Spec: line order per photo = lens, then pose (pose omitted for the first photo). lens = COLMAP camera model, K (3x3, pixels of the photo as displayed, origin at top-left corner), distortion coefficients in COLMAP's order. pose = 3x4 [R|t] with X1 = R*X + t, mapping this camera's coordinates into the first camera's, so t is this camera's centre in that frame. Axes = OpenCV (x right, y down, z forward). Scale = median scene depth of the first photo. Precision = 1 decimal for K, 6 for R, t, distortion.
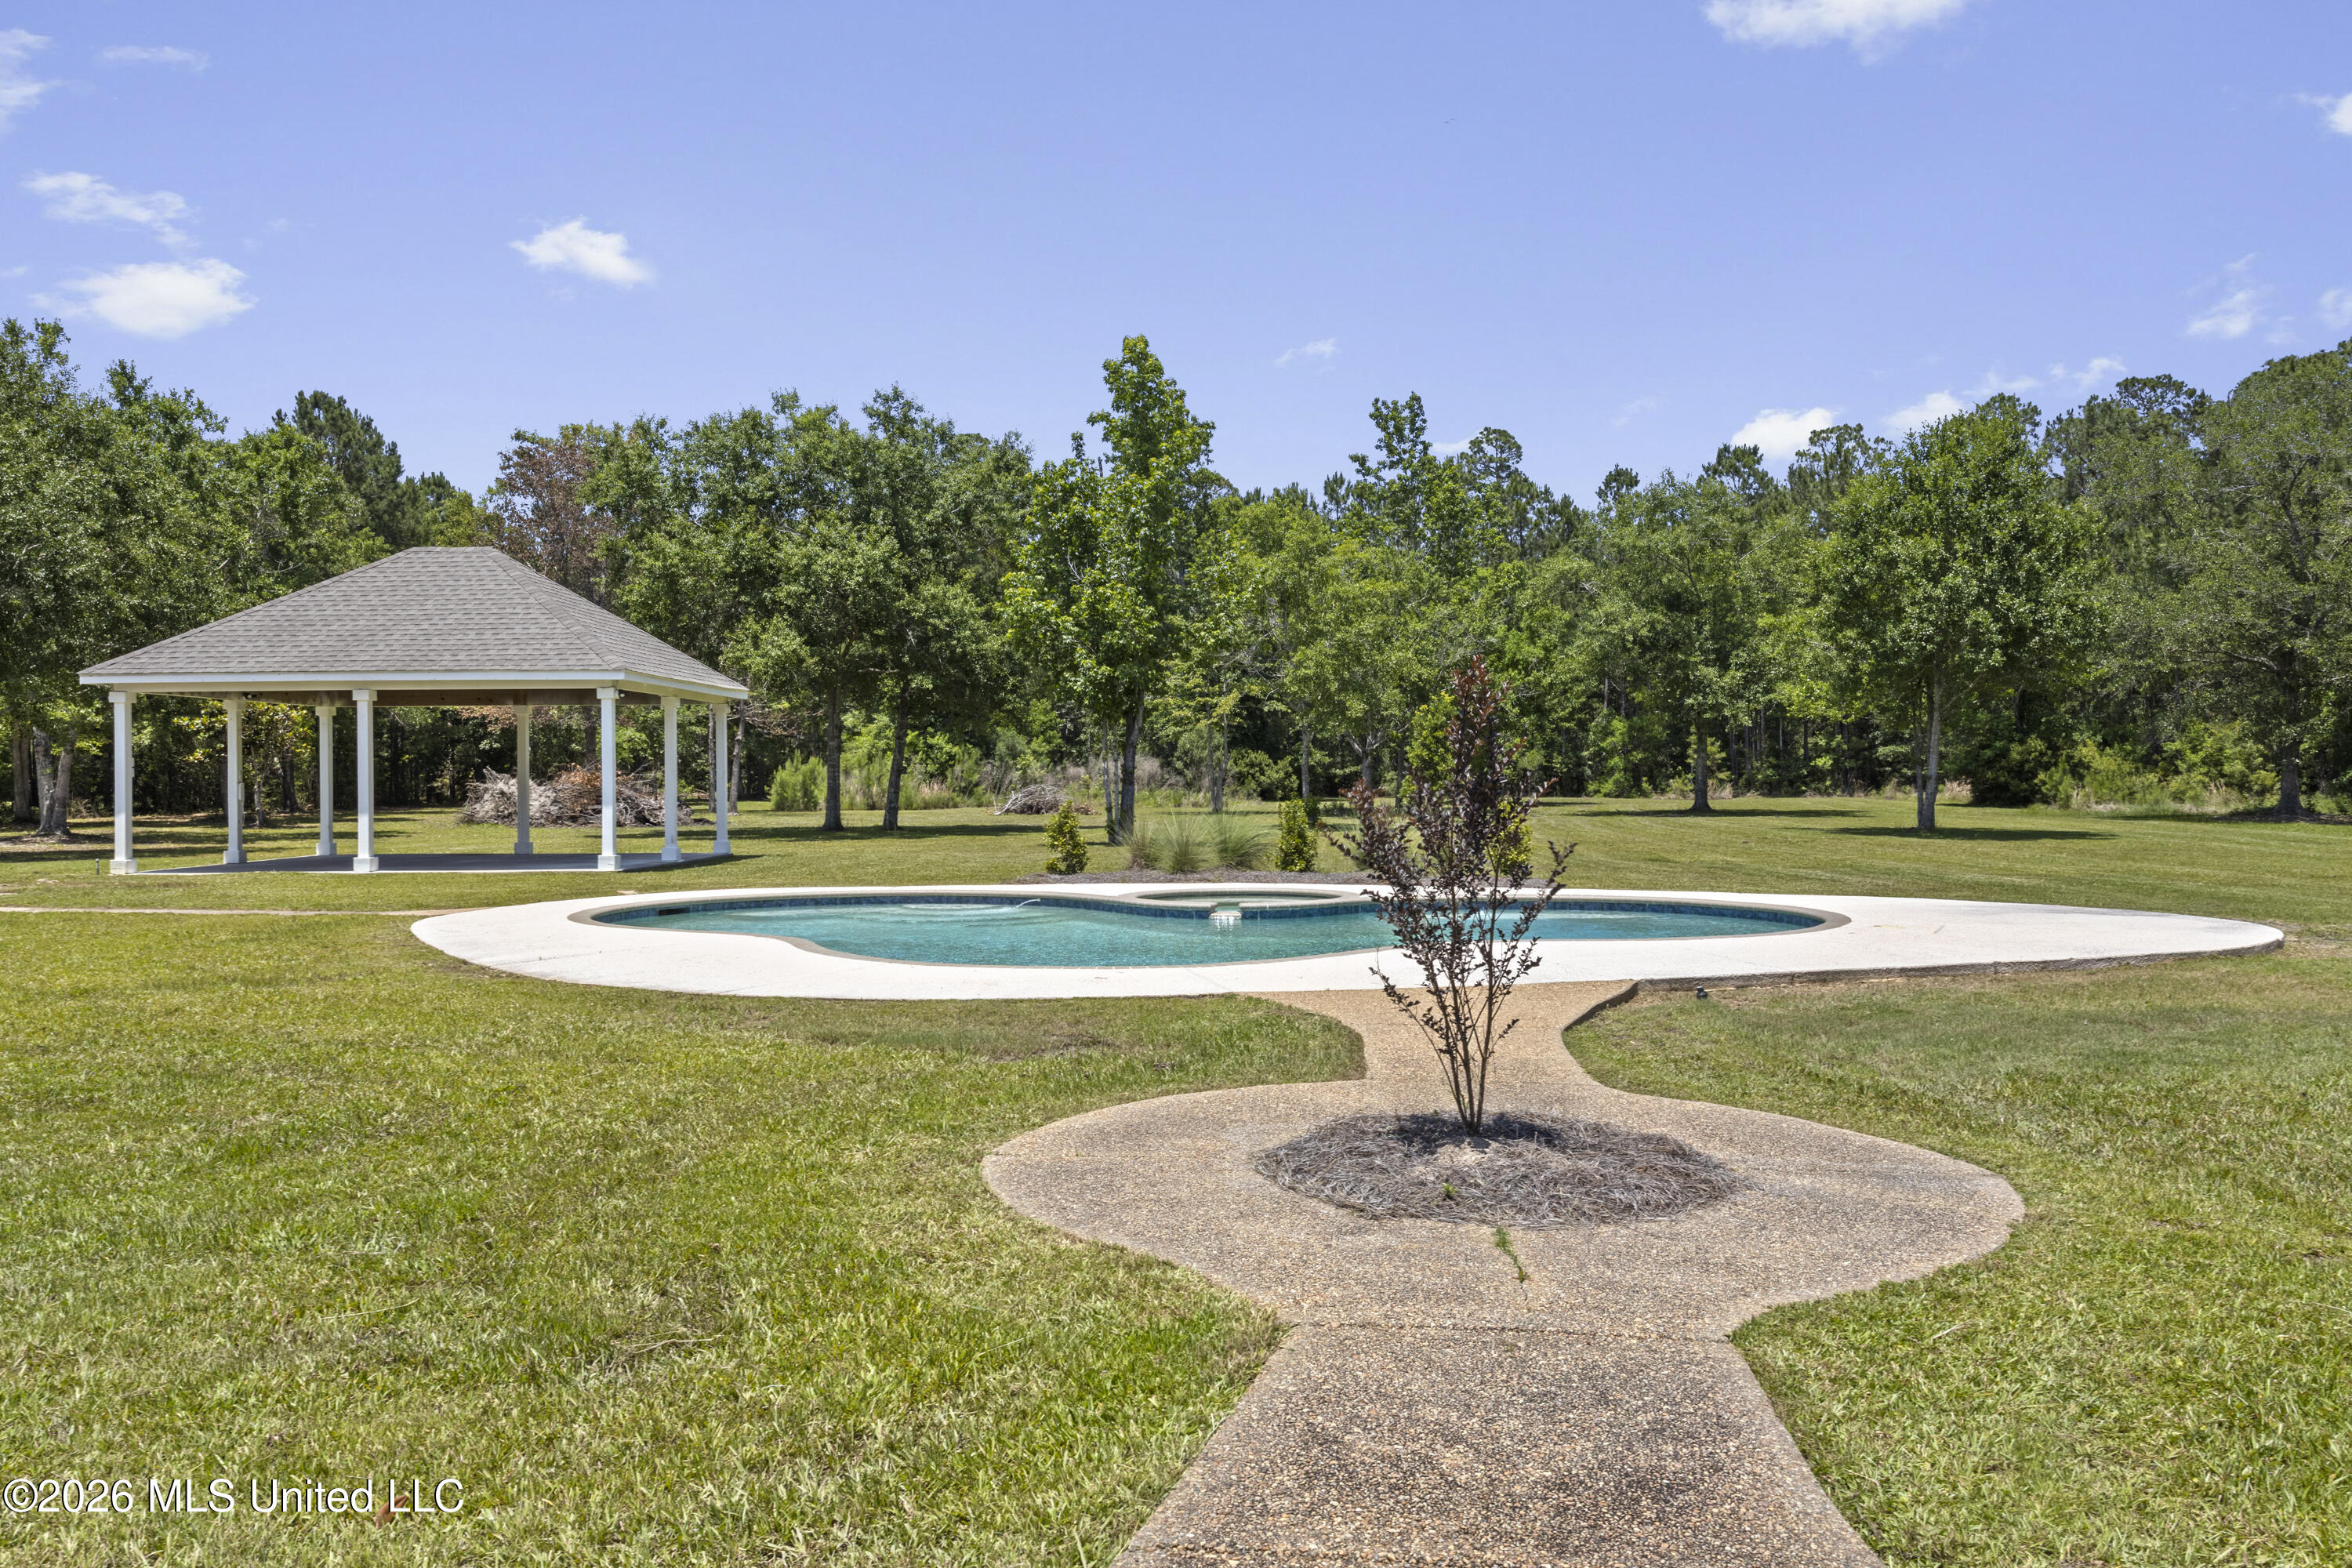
lens RADIAL K [[1774.4, 0, 1176.5], [0, 1774.4, 782.1], [0, 0, 1]] dist [0.004382, 0.001416]
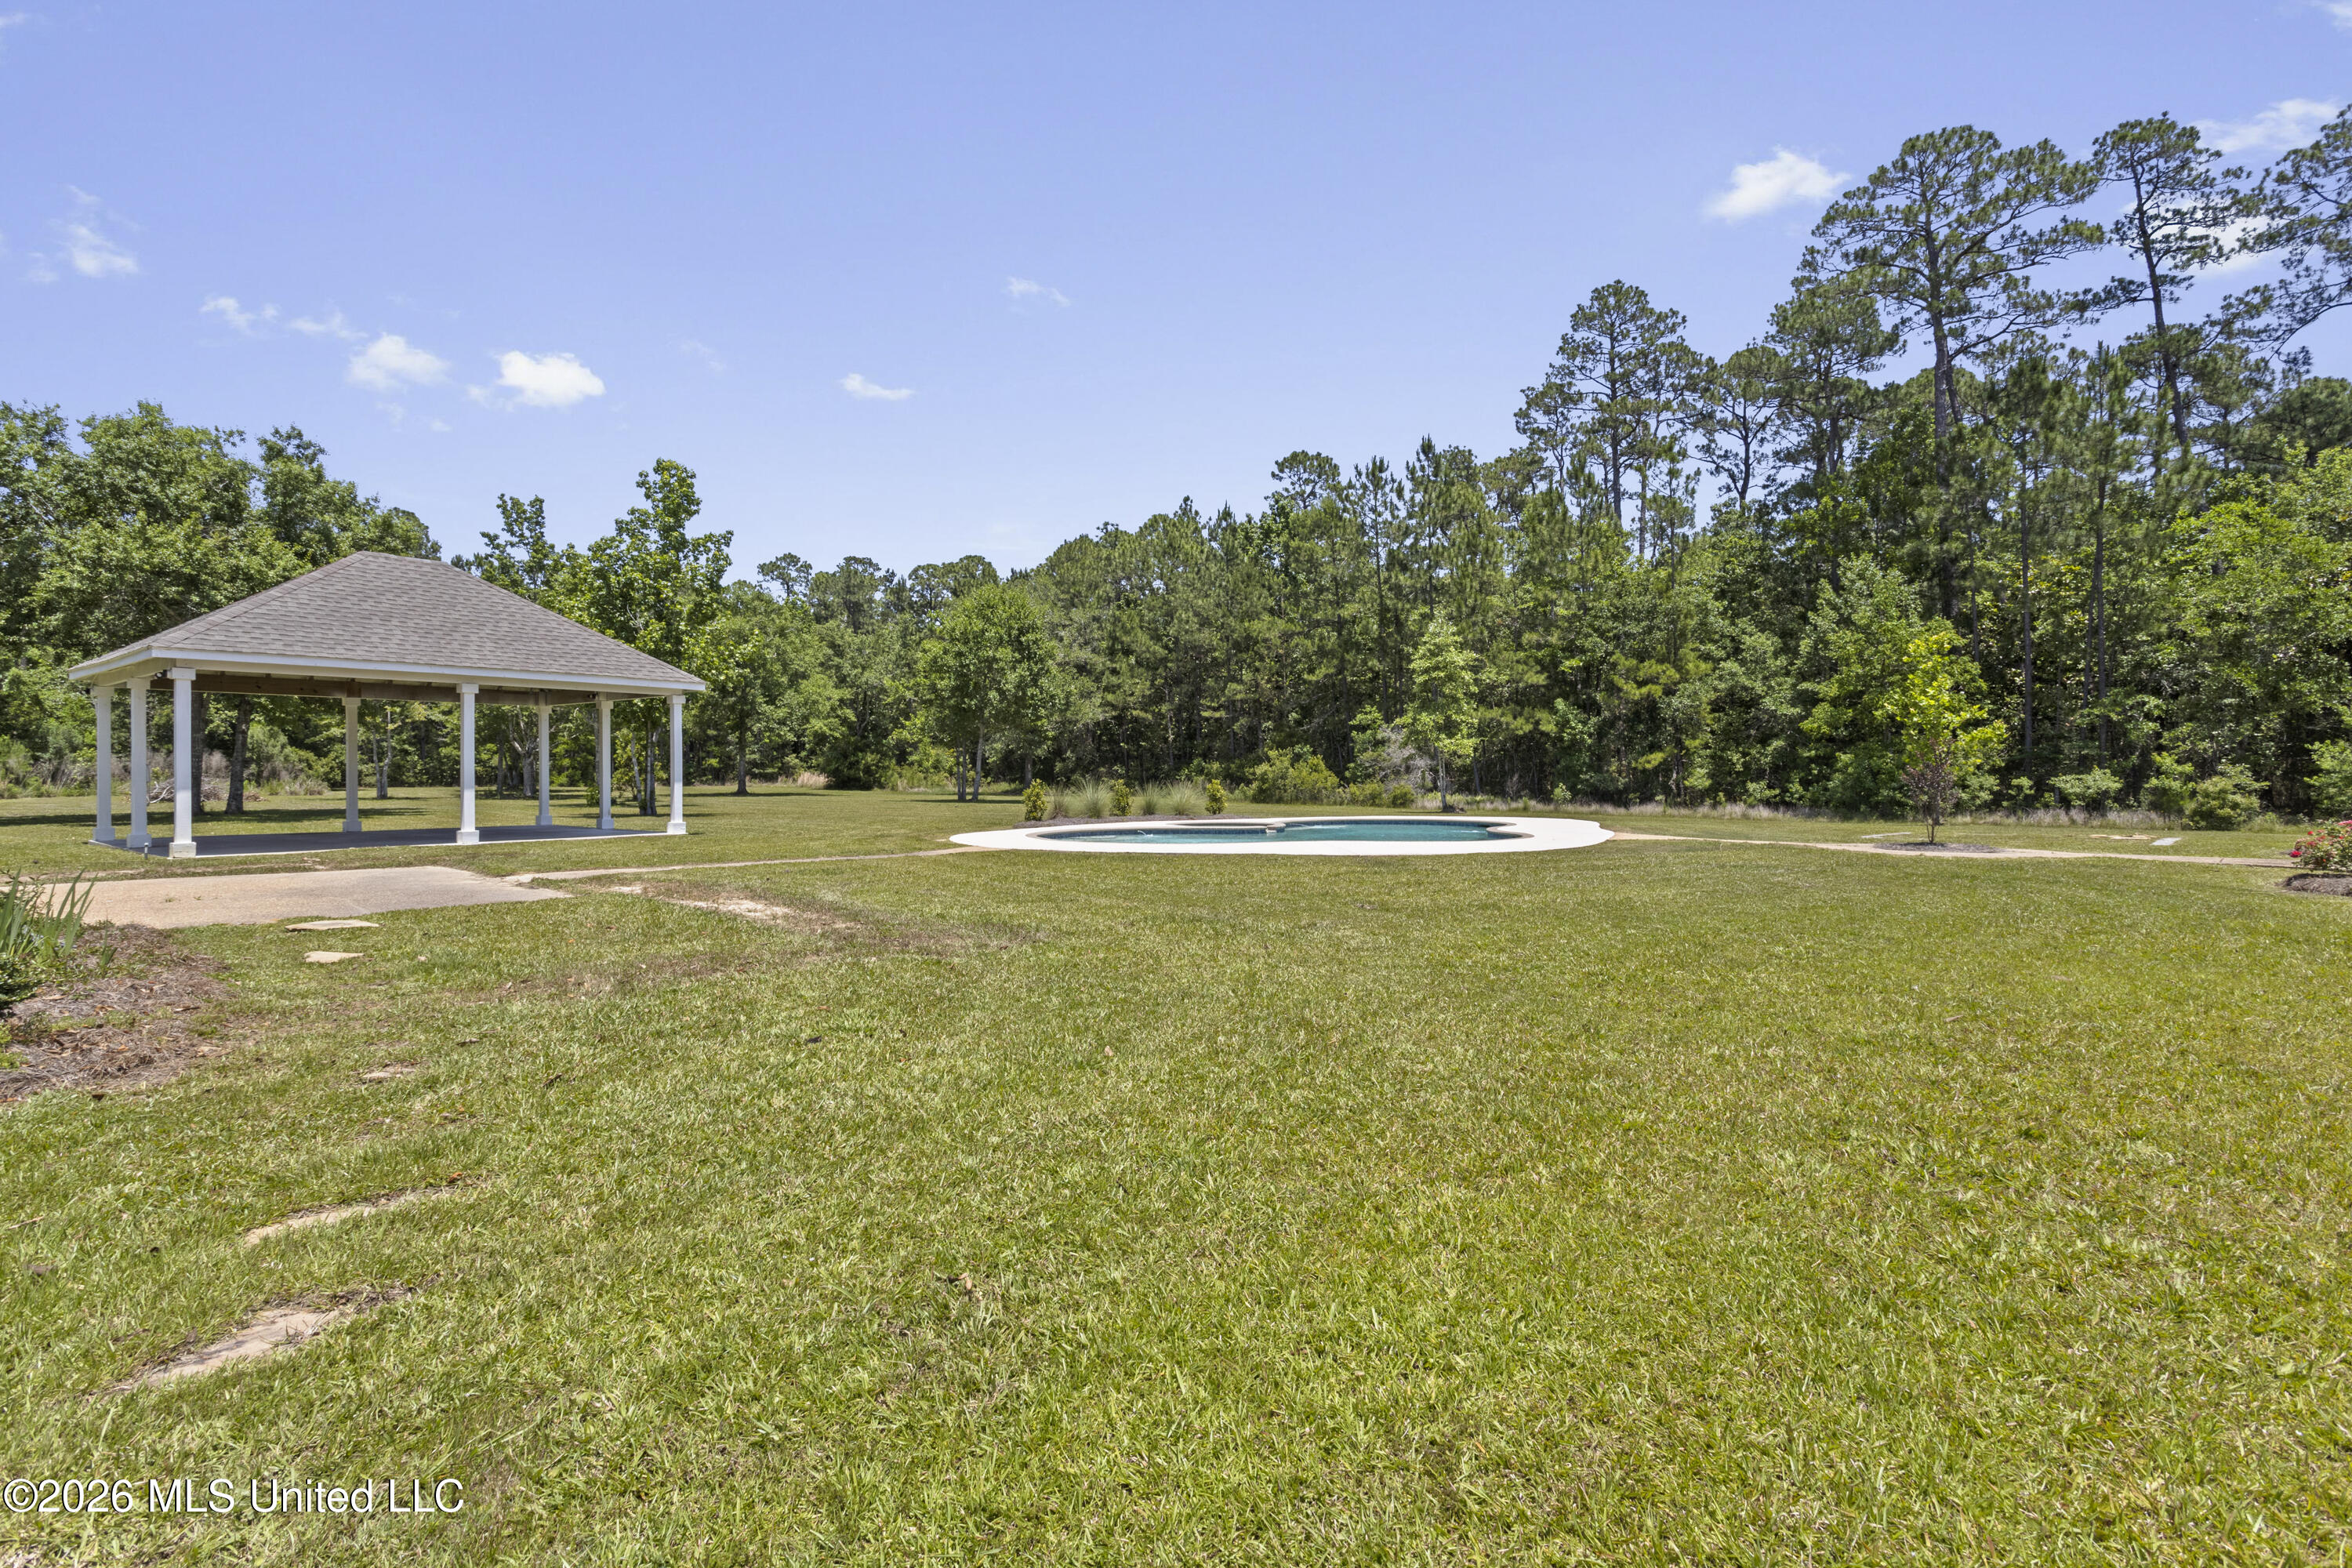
lens RADIAL K [[1126.6, 0, 1178.0], [0, 1126.6, 780.0], [0, 0, 1]] dist [-0.000977, 0.000046]
pose [[0.586951, 0.000039, 0.809623, -0.289291], [0.000214, 1.000000, -0.000203, 0.004258], [-0.809623, 0.000292, 0.586951, 0.072799]]
